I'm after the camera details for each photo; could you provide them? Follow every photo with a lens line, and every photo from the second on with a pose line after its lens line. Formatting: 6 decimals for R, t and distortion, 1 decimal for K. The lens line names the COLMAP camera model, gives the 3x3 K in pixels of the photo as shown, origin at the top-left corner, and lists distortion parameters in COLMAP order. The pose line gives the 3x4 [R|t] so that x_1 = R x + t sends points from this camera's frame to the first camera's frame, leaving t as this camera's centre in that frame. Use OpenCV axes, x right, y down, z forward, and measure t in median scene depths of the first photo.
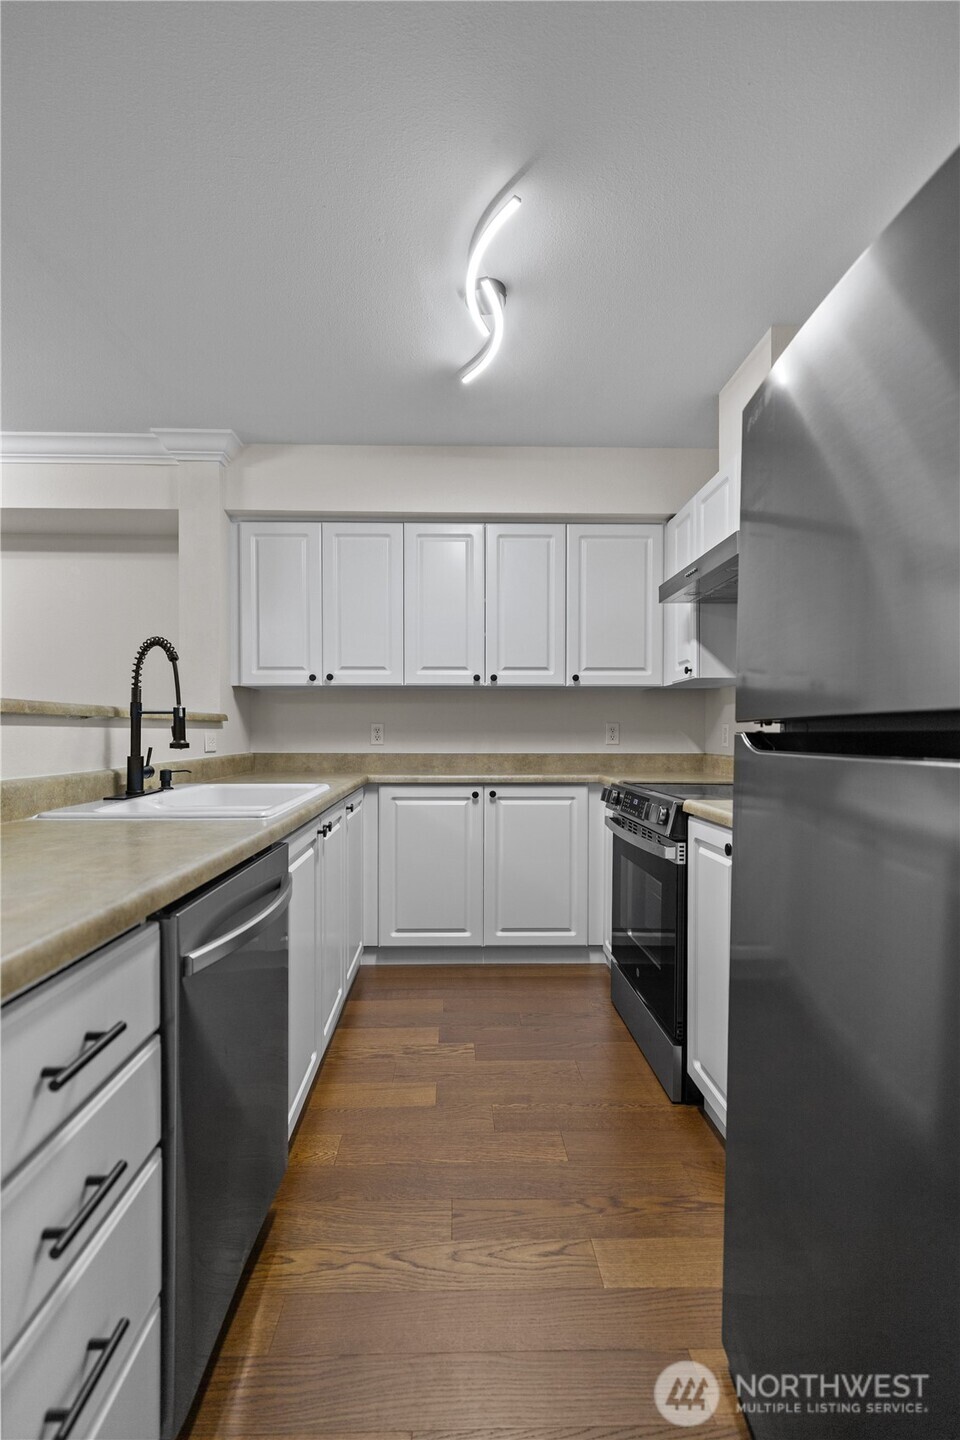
lens RADIAL K [[647.7, 0, 465.4], [0, 647.7, 743.2], [0, 0, 1]] dist [0.005878, -0.001529]
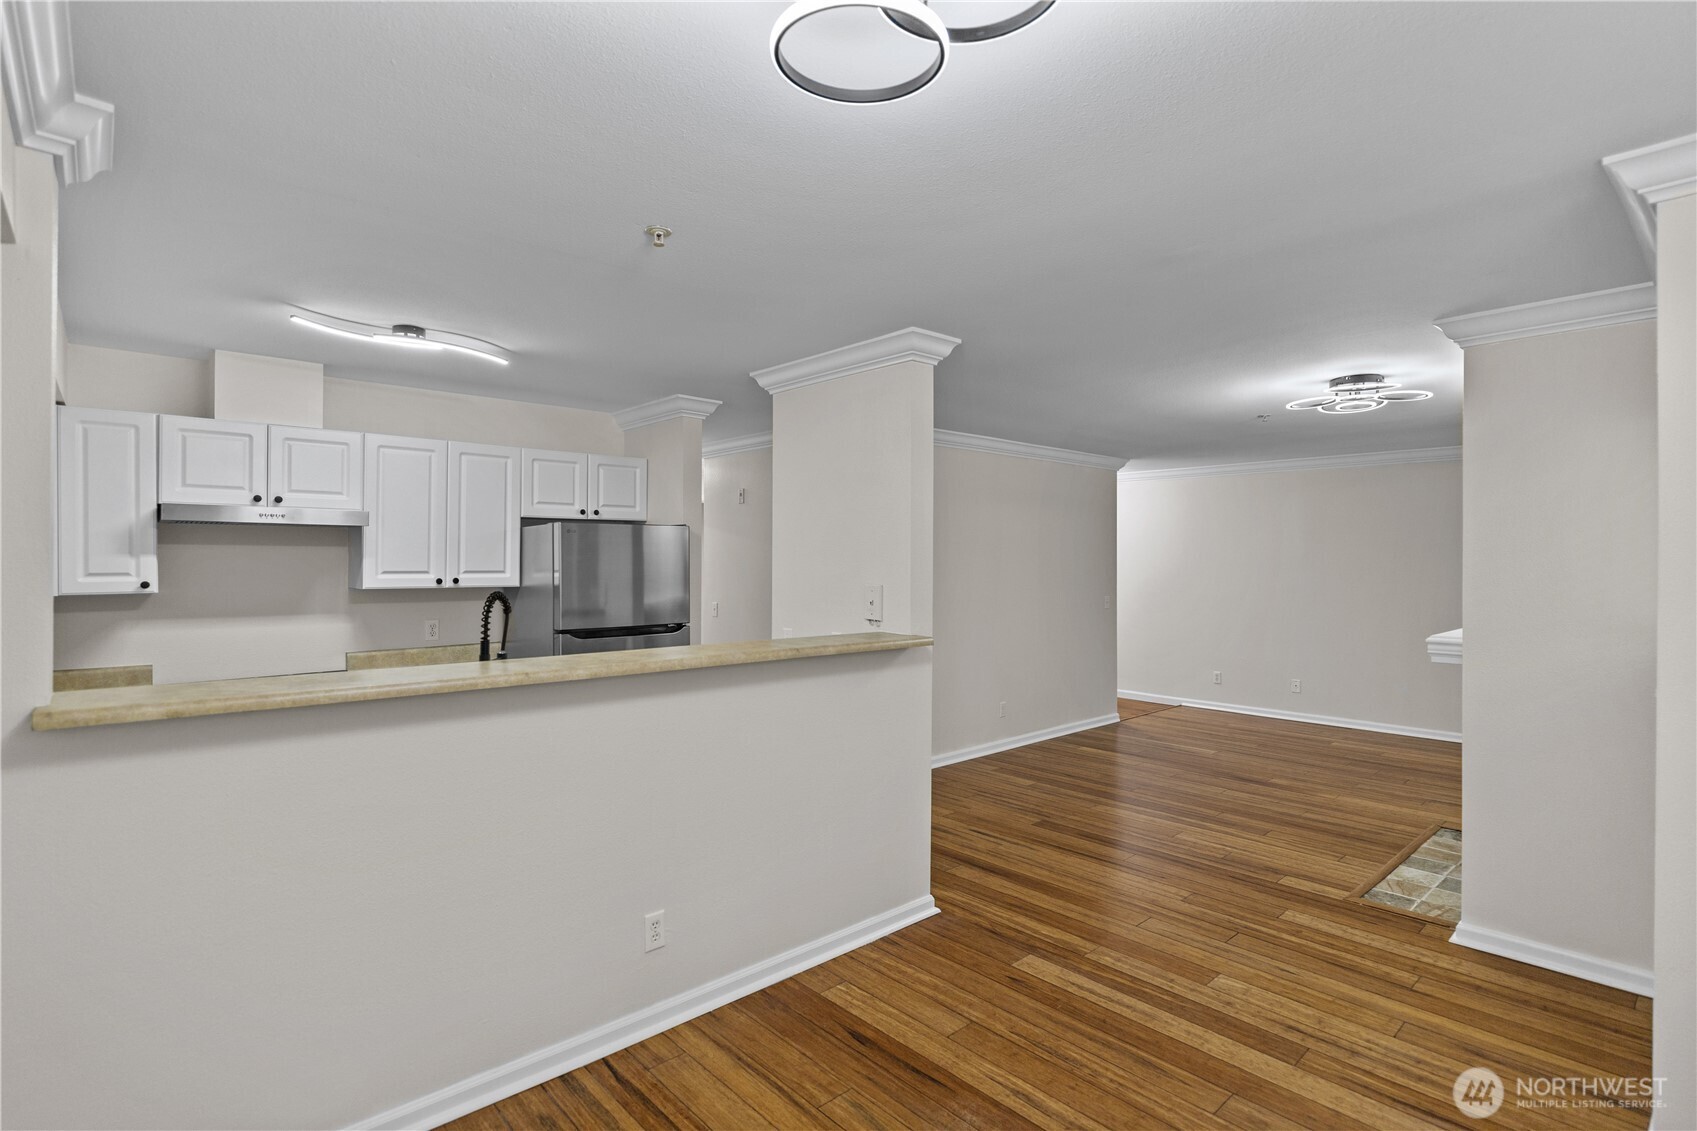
lens RADIAL K [[819.1, 0, 843.8], [0, 819.1, 558.2], [0, 0, 1]] dist [-0.007359, 0.003084]
pose [[-0.651008, -0.001952, 0.759068, -1.177457], [0.007519, 0.999931, 0.009020, -0.140700], [-0.759033, 0.011579, -0.650949, 0.900060]]
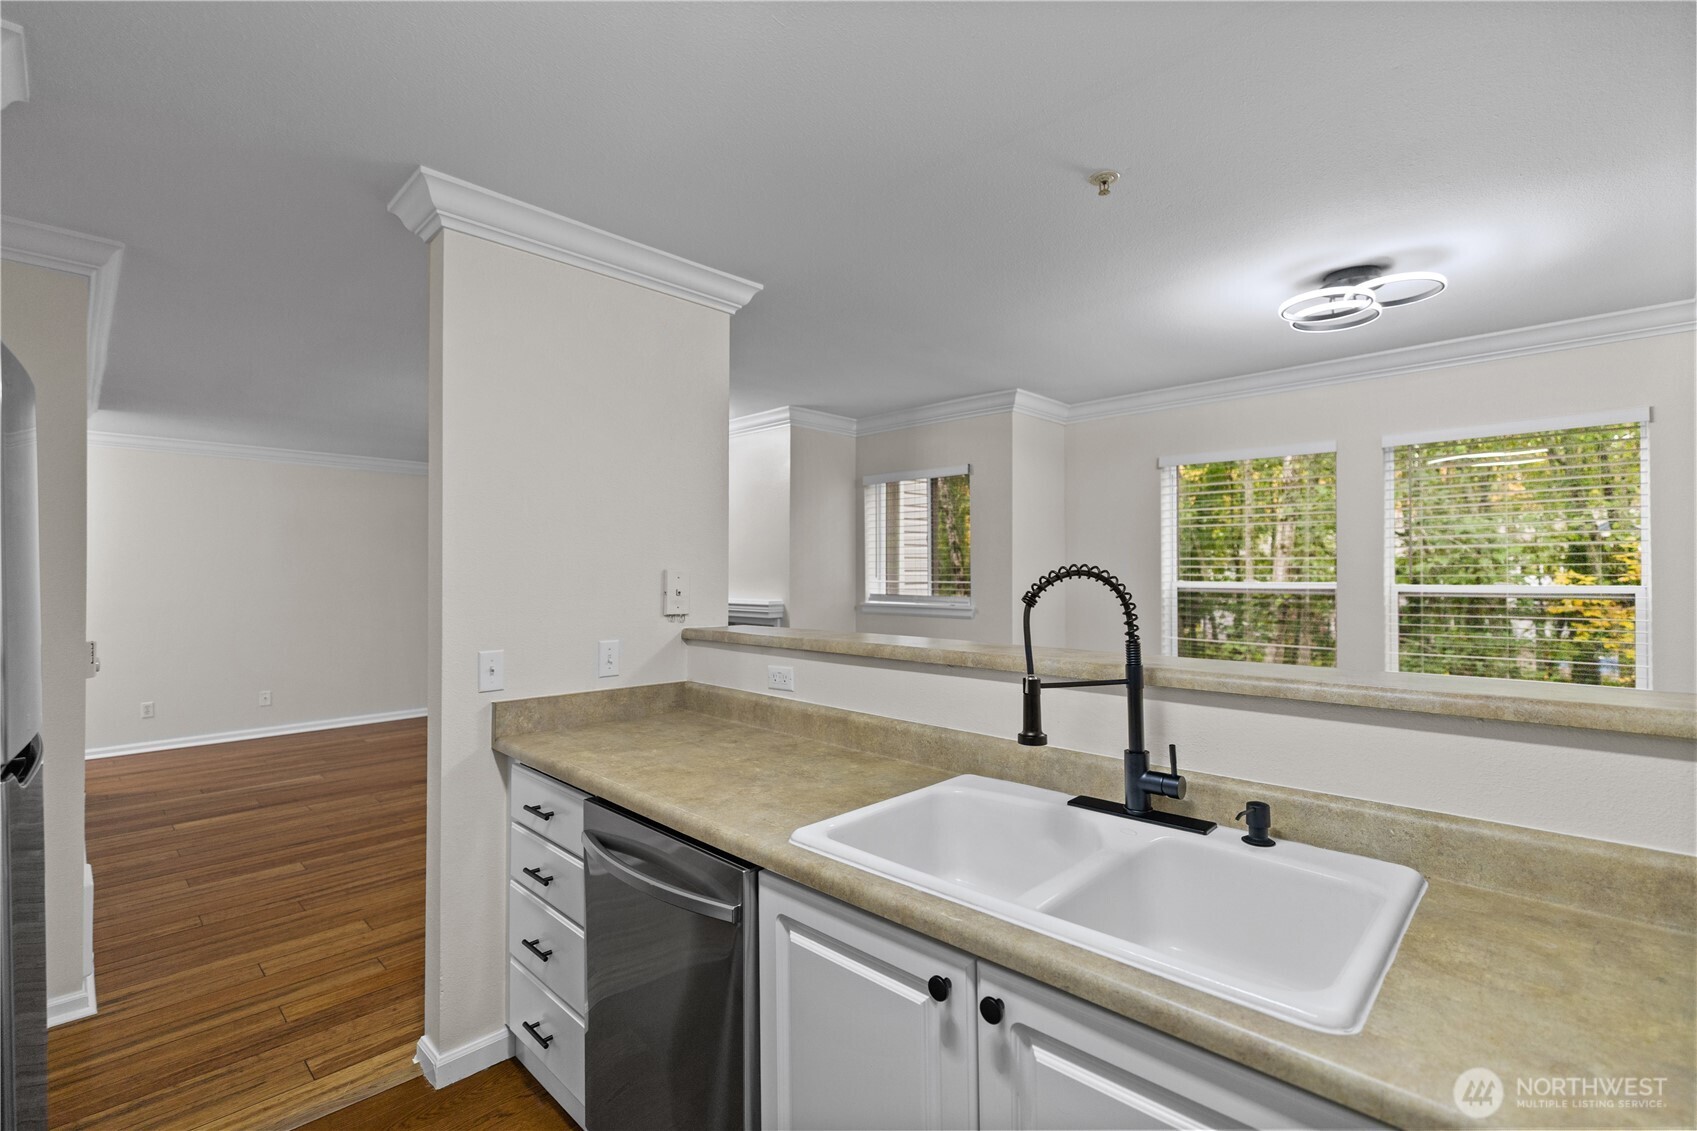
lens RADIAL K [[763.3, 0, 839.2], [0, 763.3, 573.6], [0, 0, 1]] dist [0.005878, -0.001529]
pose [[-0.721355, 0.003190, -0.692558, 0.126307], [-0.007591, 0.999893, 0.012512, -0.101172], [0.692524, 0.014283, -0.721253, 0.851757]]
